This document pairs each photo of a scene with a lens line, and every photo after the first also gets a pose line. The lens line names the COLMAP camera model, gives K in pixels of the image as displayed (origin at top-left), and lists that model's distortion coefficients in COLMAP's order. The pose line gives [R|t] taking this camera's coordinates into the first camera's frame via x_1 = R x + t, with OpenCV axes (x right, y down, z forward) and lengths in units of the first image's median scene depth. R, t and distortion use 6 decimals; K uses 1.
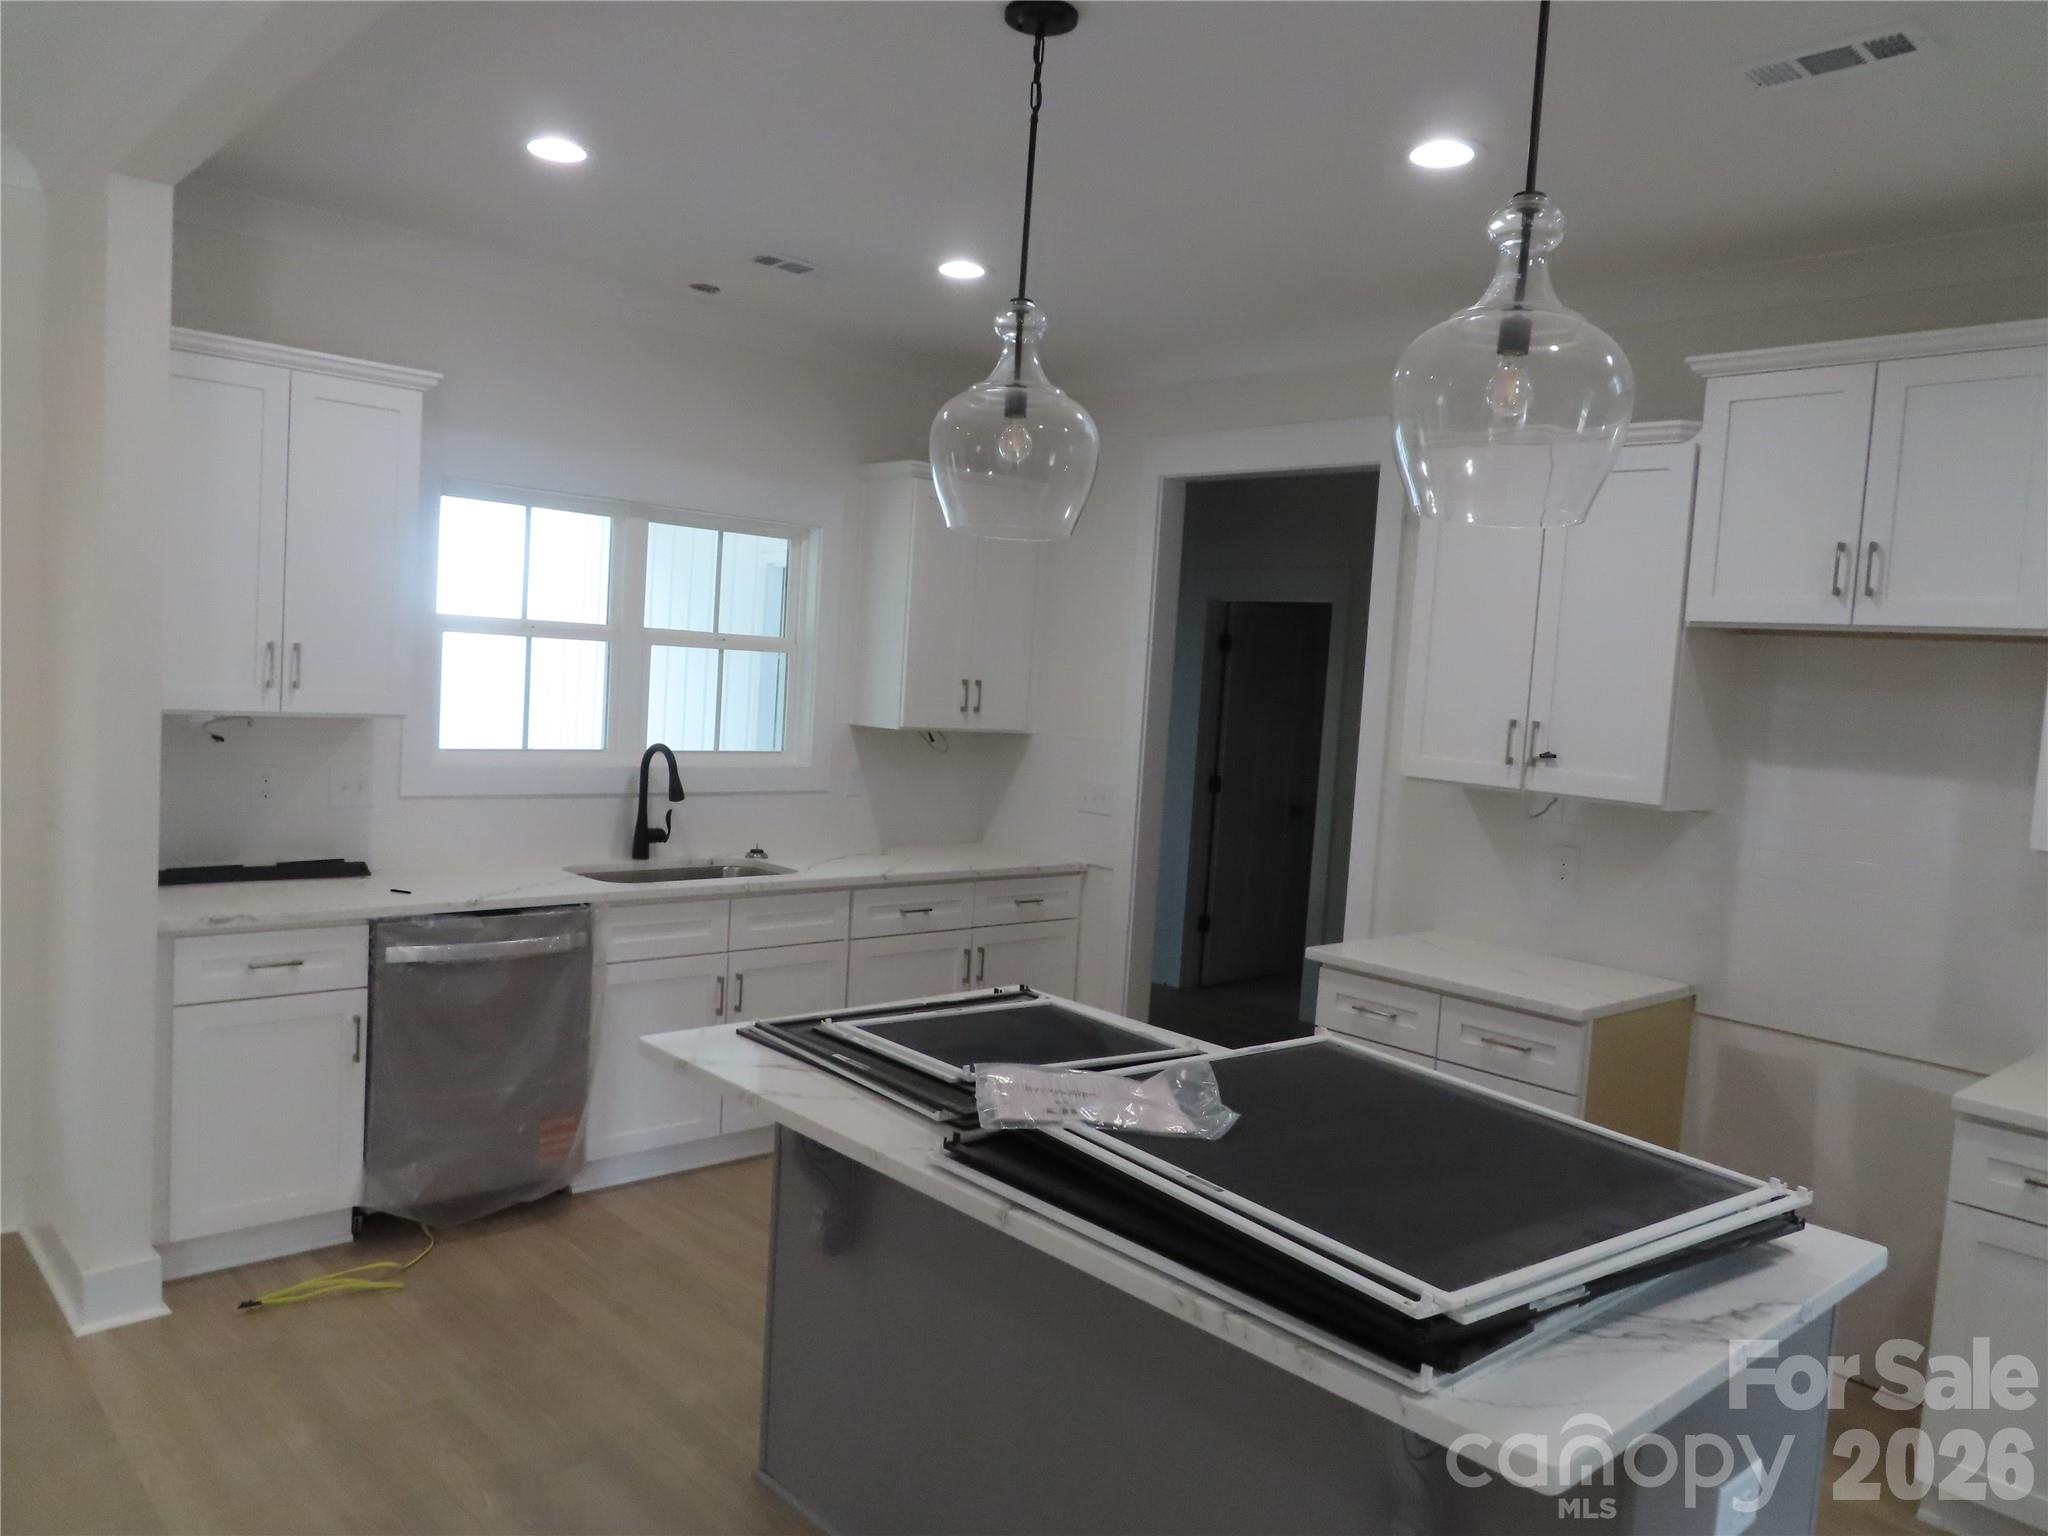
lens RADIAL K [[1488.6, 0, 1015.4], [0, 1488.6, 771.9], [0, 0, 1]] dist [0.000610, -0.002721]
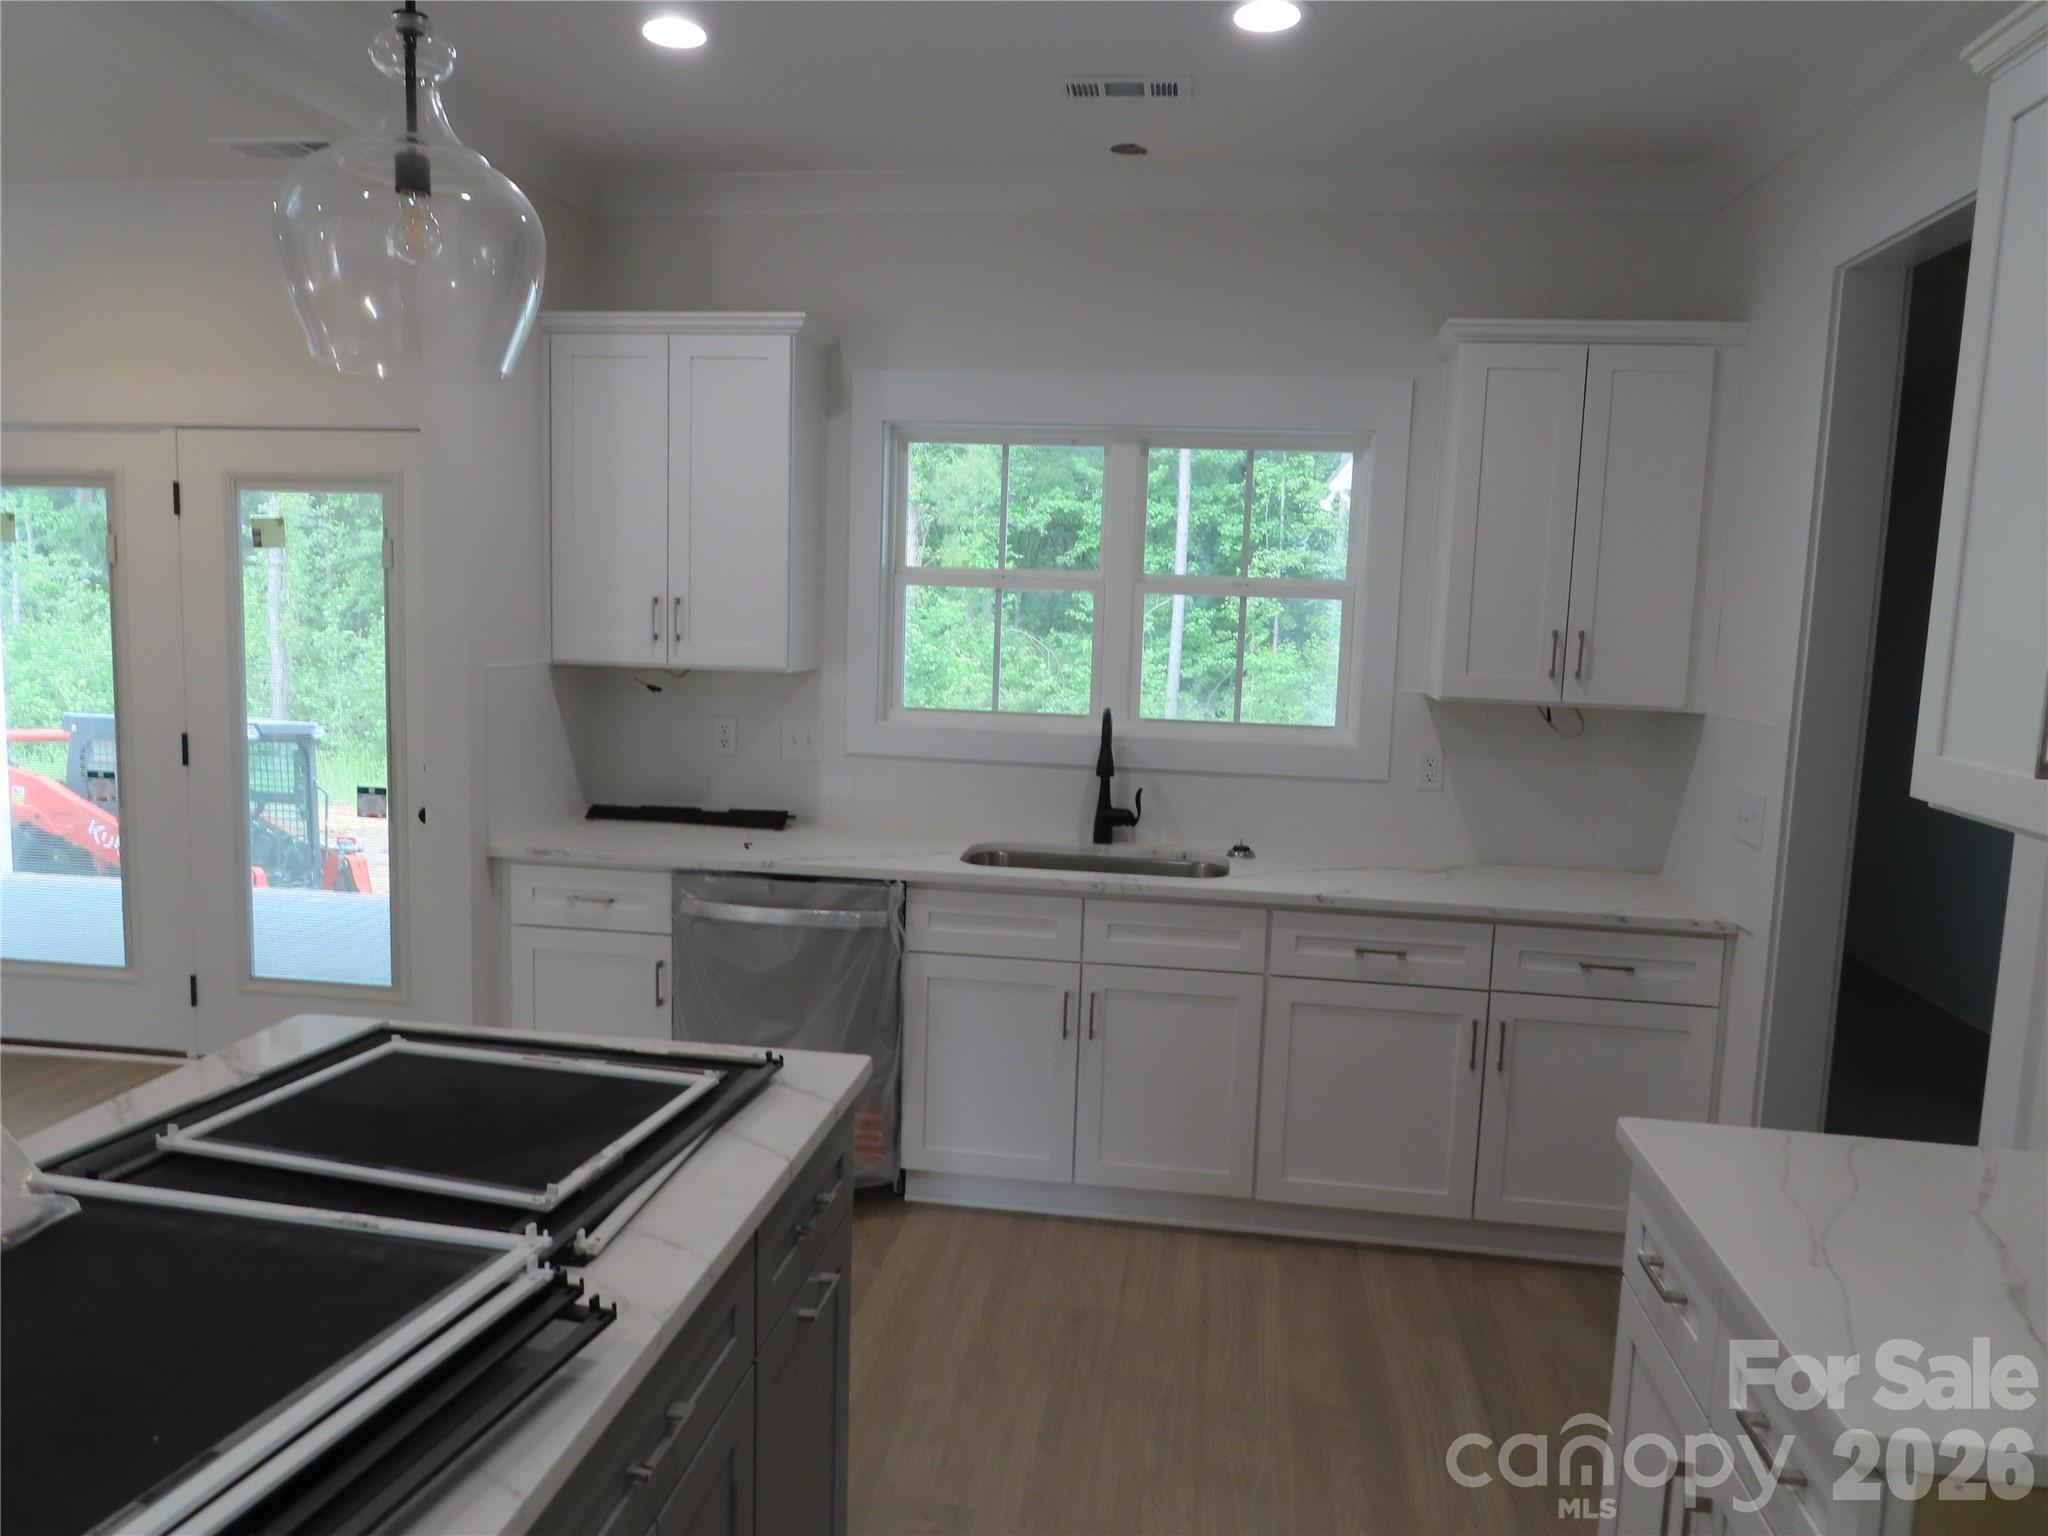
lens RADIAL K [[1488.6, 0, 1023.1], [0, 1488.6, 770.8], [0, 0, 1]] dist [0.000610, -0.002721]
pose [[0.623844, 0.053390, -0.779723, 0.423099], [-0.048315, 0.998390, 0.029708, -0.007158], [0.780054, 0.019139, 0.625419, 0.468420]]
